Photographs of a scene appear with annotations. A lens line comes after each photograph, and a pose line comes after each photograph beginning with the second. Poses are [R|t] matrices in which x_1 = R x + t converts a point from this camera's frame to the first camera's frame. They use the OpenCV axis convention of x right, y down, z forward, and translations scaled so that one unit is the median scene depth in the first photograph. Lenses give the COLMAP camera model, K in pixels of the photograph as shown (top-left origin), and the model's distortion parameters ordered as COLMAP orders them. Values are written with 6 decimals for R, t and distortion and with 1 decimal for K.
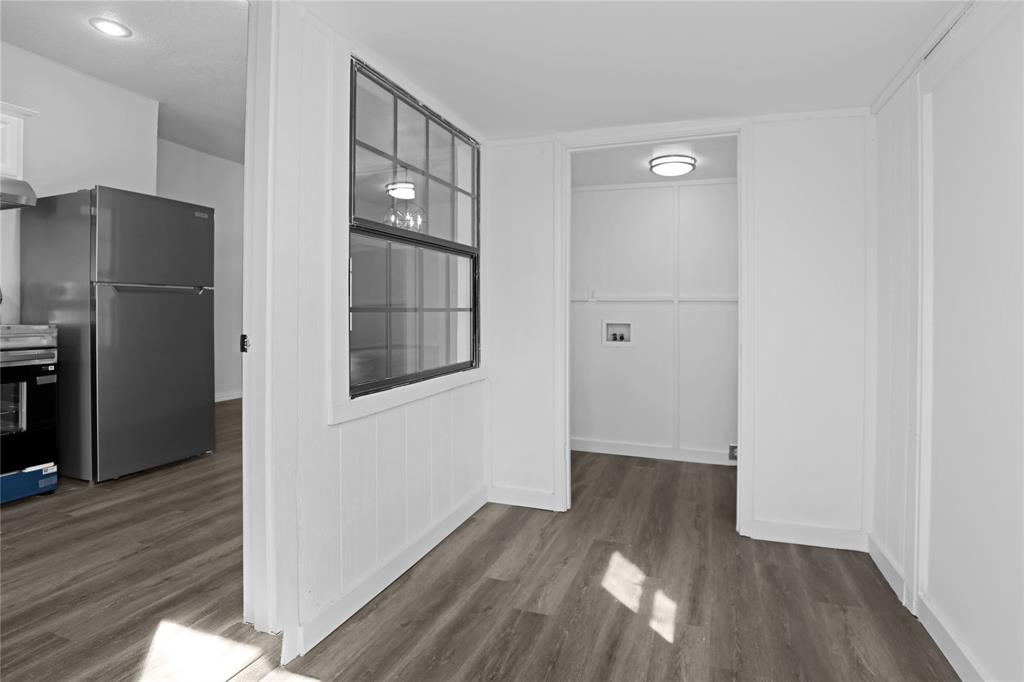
lens RADIAL K [[520.7, 0, 503.8], [0, 520.7, 298.9], [0, 0, 1]] dist [-0.016009, -0.000313]
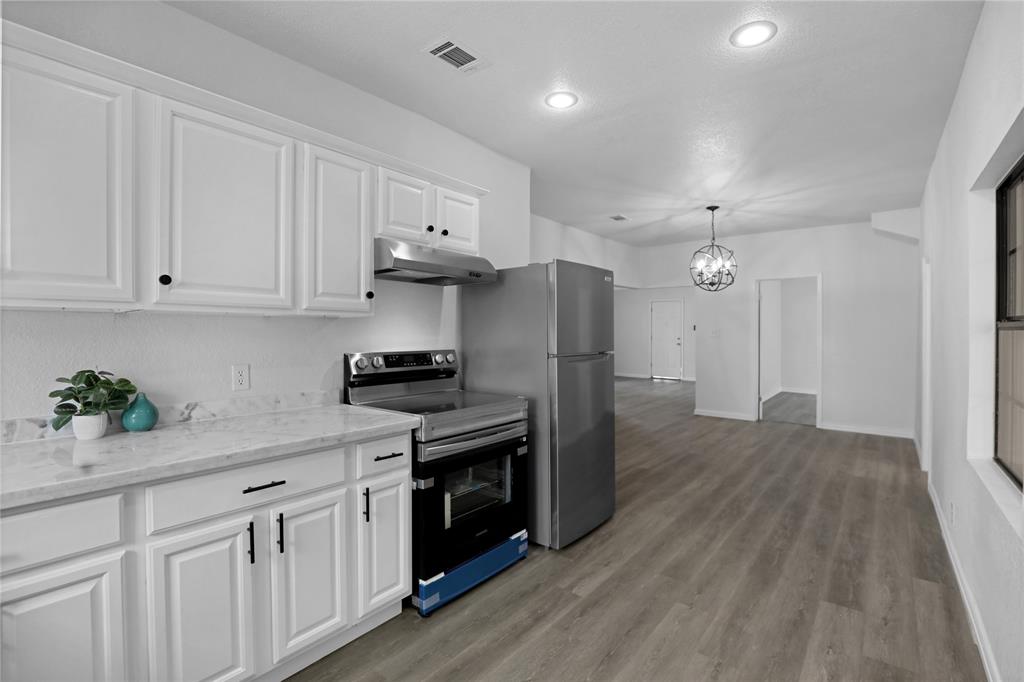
lens RADIAL K [[481.2, 0, 483.6], [0, 481.2, 336.7], [0, 0, 1]] dist [-0.032875, 0.006316]
pose [[0.945472, 0.002719, -0.325693, -0.641962], [0.006074, 0.999644, 0.025976, -0.097888], [0.325648, -0.026538, 0.945119, 0.063519]]
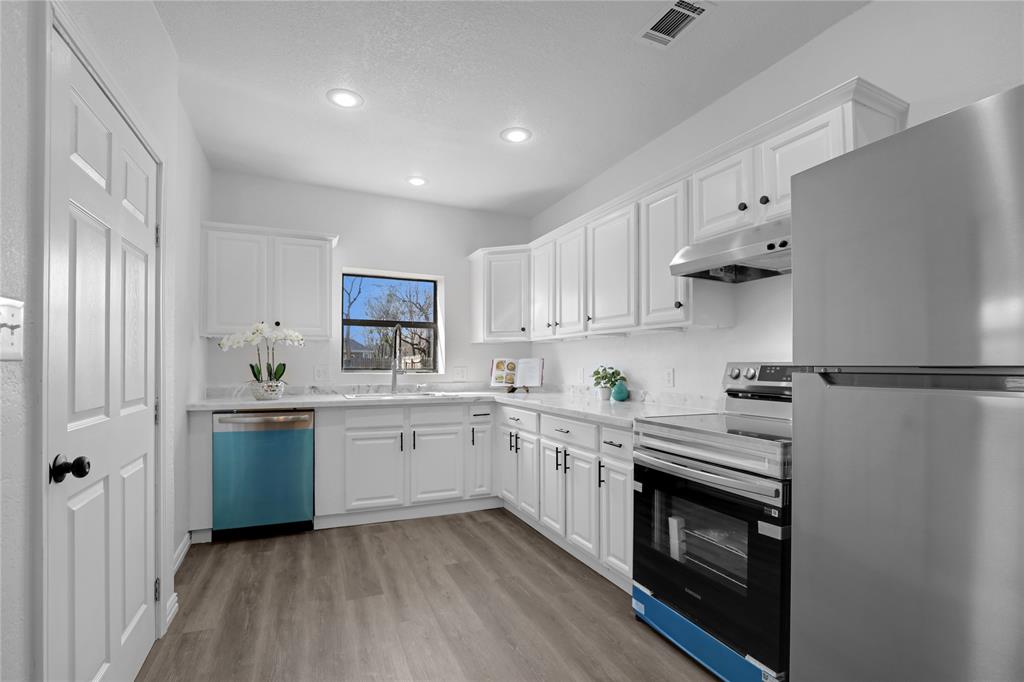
lens RADIAL K [[481.2, 0, 532.9], [0, 481.2, 357.1], [0, 0, 1]] dist [-0.032875, 0.006316]
pose [[-0.683036, -0.011077, -0.730301, -0.285304], [0.011261, 0.999606, -0.025694, -0.035231], [0.730298, -0.025774, -0.682642, 1.175175]]
